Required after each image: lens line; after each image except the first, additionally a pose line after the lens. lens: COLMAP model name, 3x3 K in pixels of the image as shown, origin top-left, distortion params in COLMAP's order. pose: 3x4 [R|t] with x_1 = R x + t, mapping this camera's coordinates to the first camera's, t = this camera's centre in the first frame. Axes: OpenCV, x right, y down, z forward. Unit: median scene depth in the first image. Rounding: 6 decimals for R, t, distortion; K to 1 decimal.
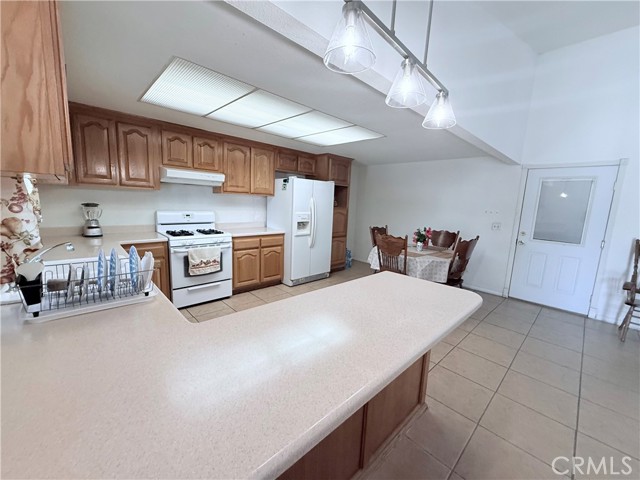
lens RADIAL K [[257.9, 0, 322.4], [0, 257.9, 239.9], [0, 0, 1]] dist [-0.000659, 0.000008]
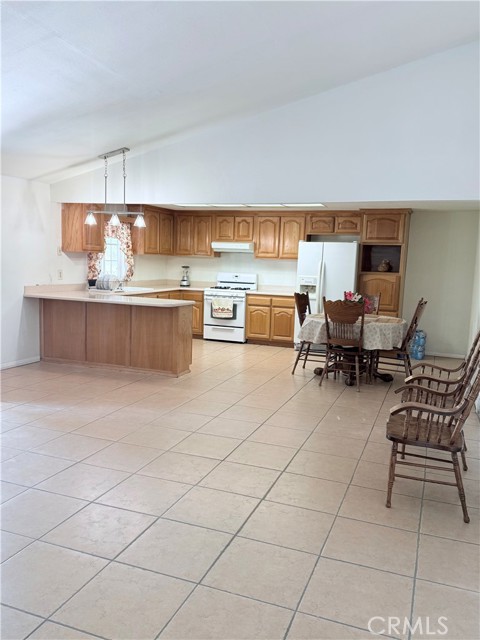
lens RADIAL K [[519.2, 0, 239.0], [0, 519.2, 320.2], [0, 0, 1]] dist [0.117164, 0.000915]
pose [[0.435458, 0.079233, -0.896716, 1.806323], [-0.148644, 0.988774, 0.015183, 0.079468], [0.887852, 0.126680, 0.442347, -0.109607]]
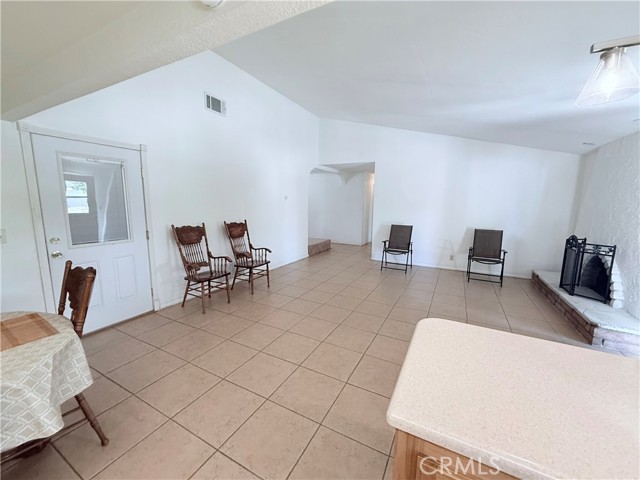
lens RADIAL K [[257.9, 0, 319.7], [0, 257.9, 236.3], [0, 0, 1]] dist [-0.000659, 0.000008]
pose [[-0.317071, -0.177689, 0.931607, -0.000588], [0.114554, 0.967925, 0.223604, -0.106599], [-0.941458, 0.177617, -0.286546, 0.619027]]
